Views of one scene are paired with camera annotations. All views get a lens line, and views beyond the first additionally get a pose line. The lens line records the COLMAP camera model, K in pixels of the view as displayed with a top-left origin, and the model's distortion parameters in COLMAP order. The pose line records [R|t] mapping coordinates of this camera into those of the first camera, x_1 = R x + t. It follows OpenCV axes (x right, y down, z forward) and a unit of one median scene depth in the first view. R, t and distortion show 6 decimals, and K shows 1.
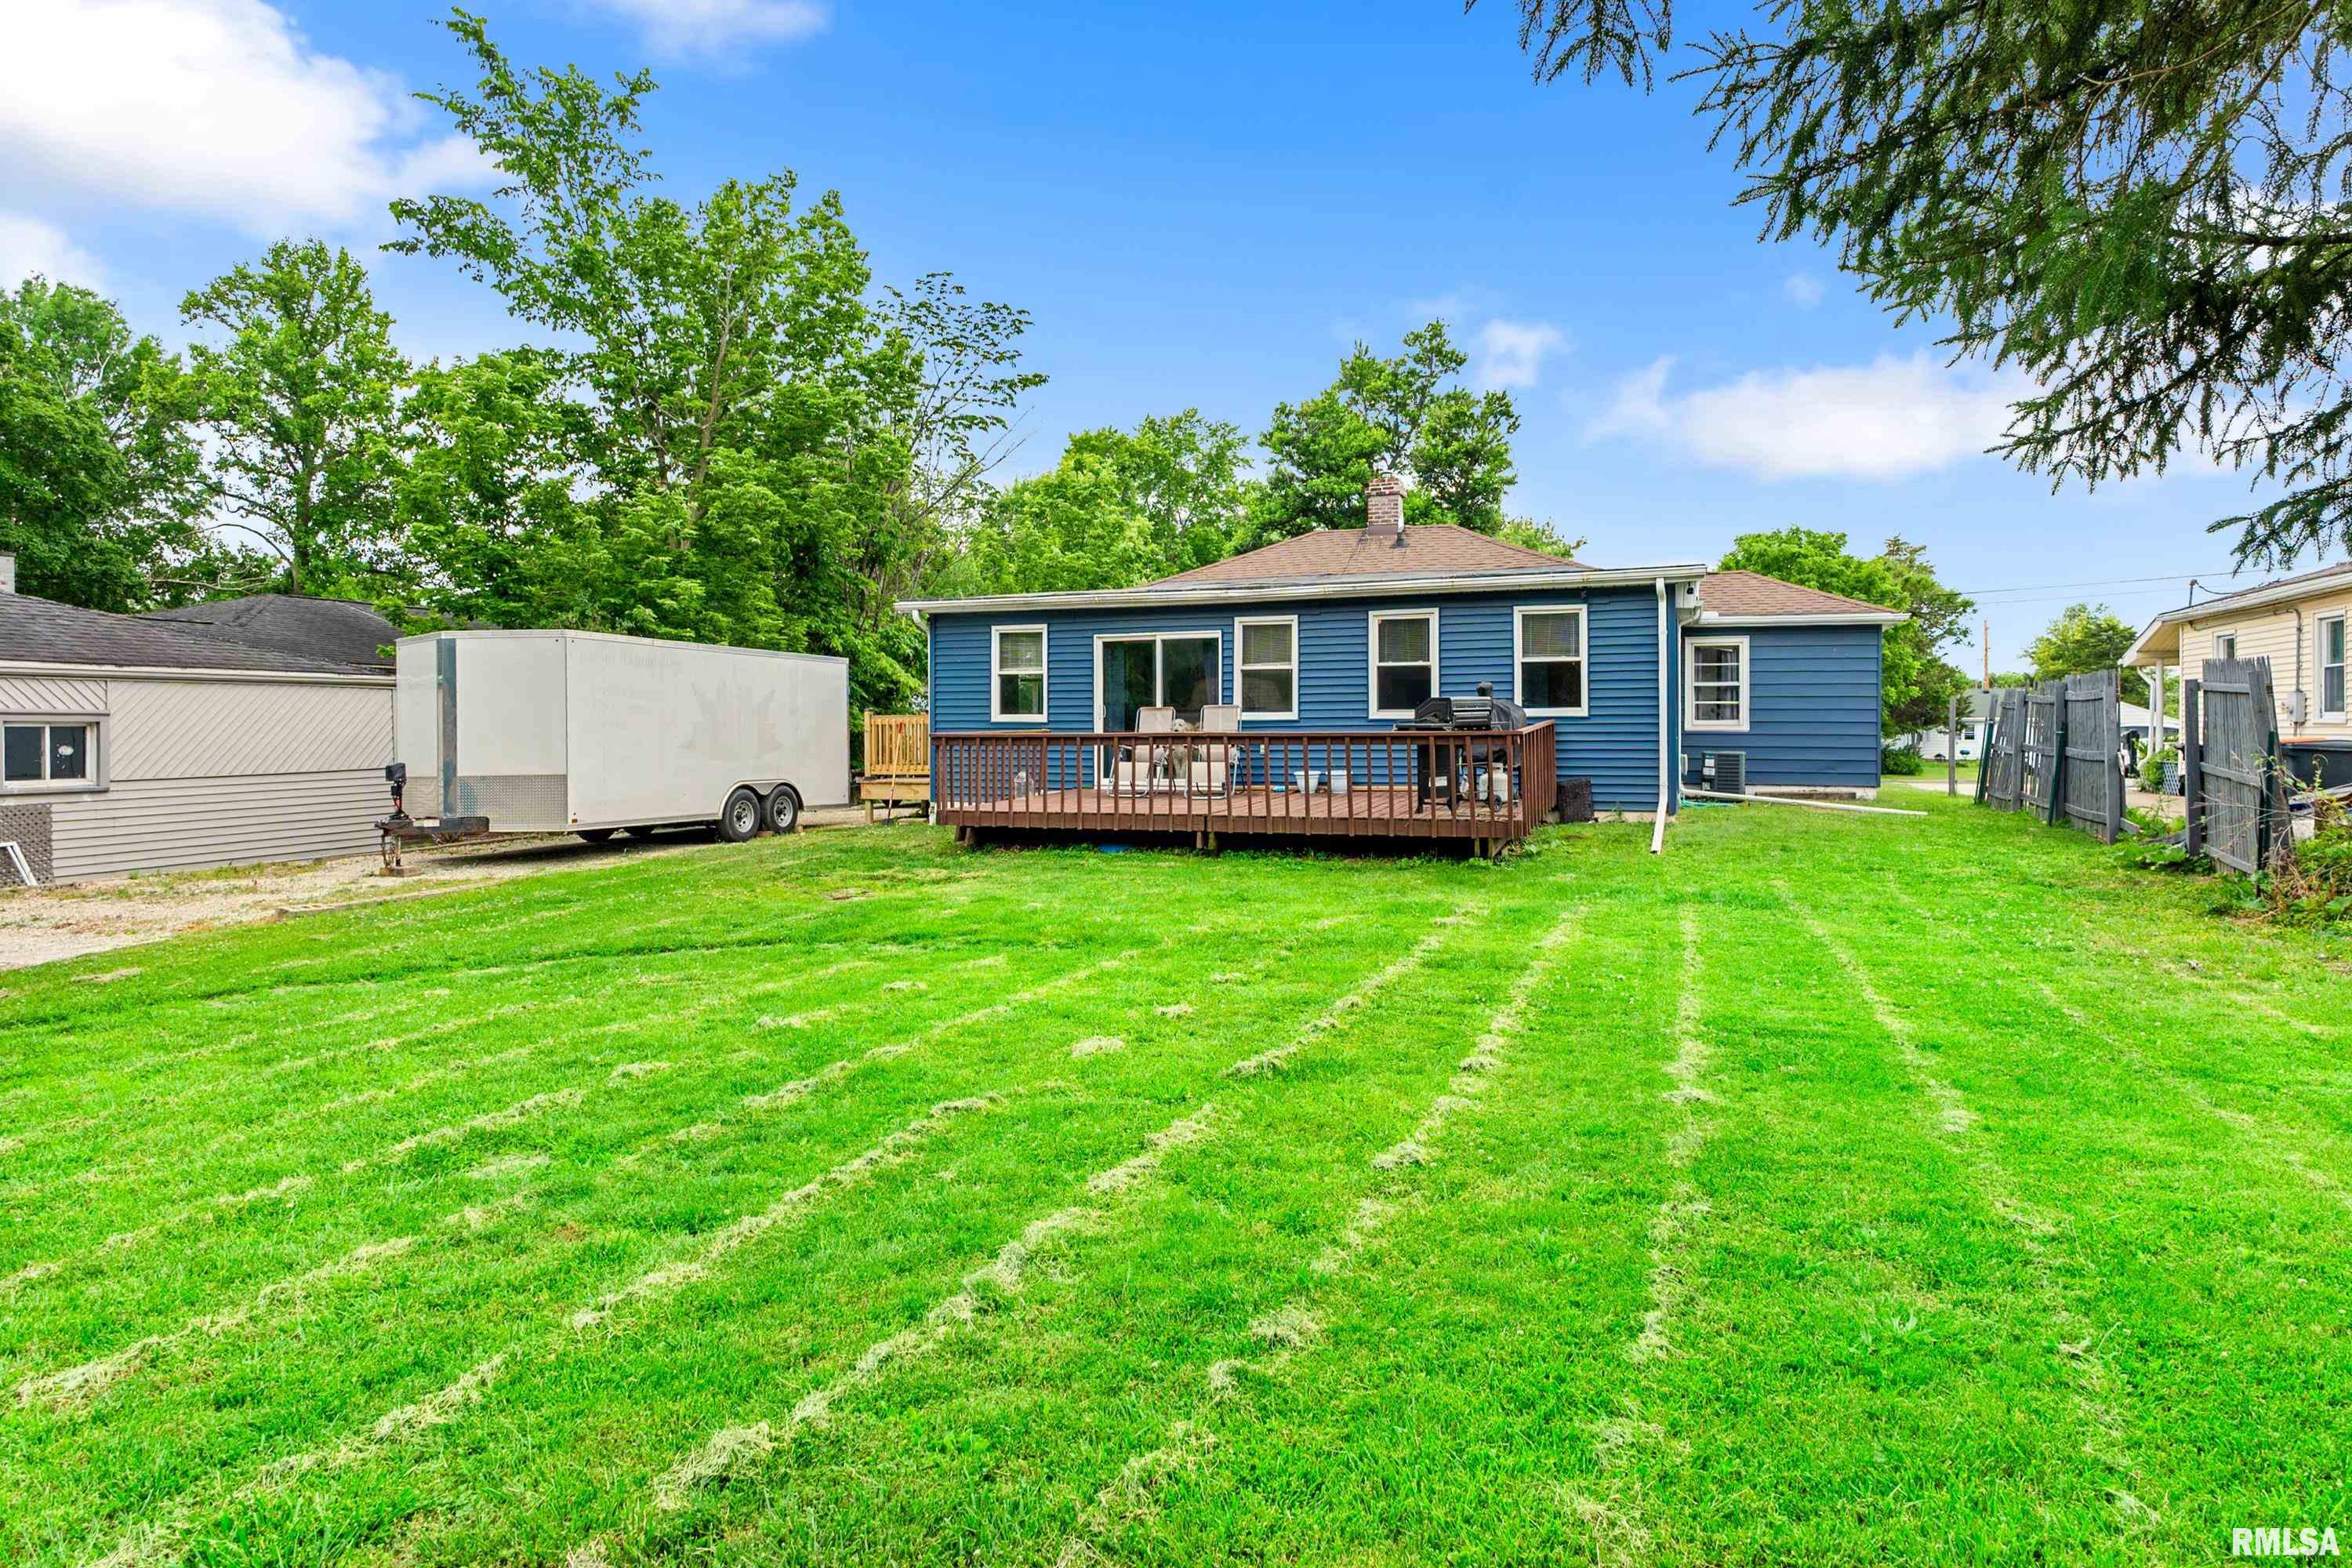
lens RADIAL K [[1356.6, 0, 1175.4], [0, 1356.6, 737.4], [0, 0, 1]] dist [-0.021033, 0.000317]
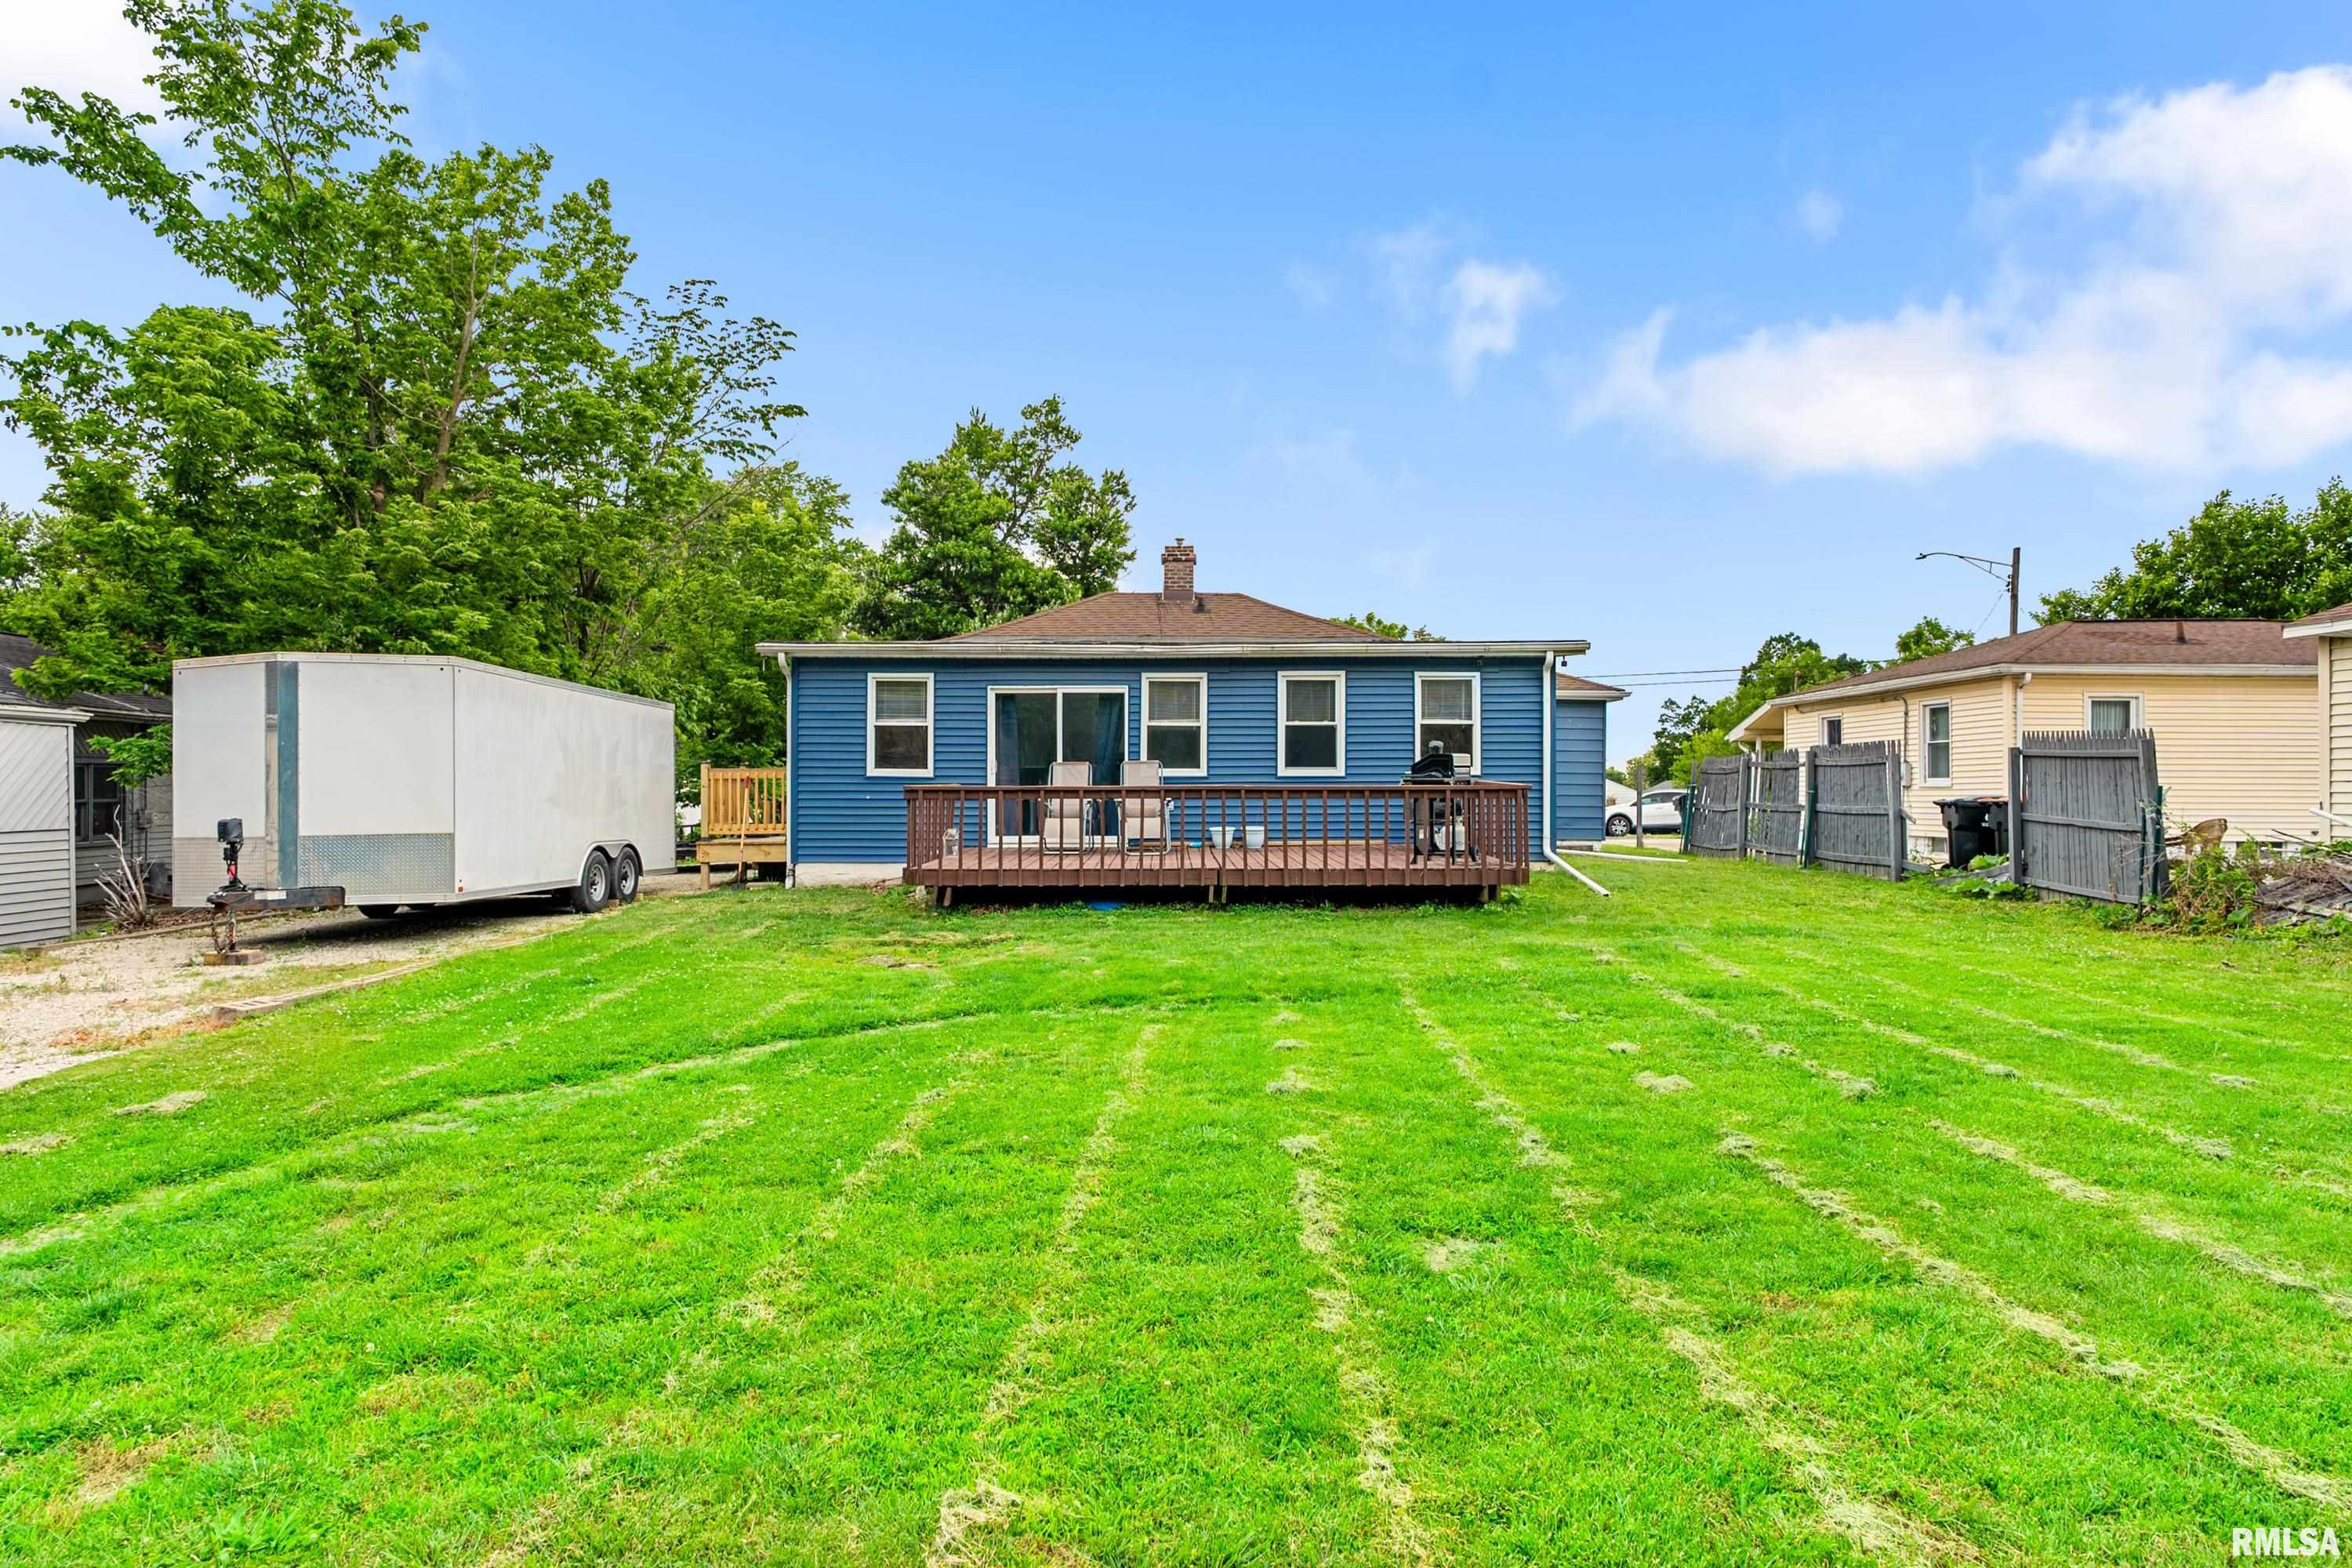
lens RADIAL K [[1339.5, 0, 1176.0], [0, 1339.5, 784.0], [0, 0, 1]] dist [-0.031137, 0.000327]
pose [[0.932932, 0.007271, 0.359979, -0.279913], [-0.001696, 0.999874, -0.015800, 0.008273], [-0.360048, 0.014130, 0.932827, 0.074735]]
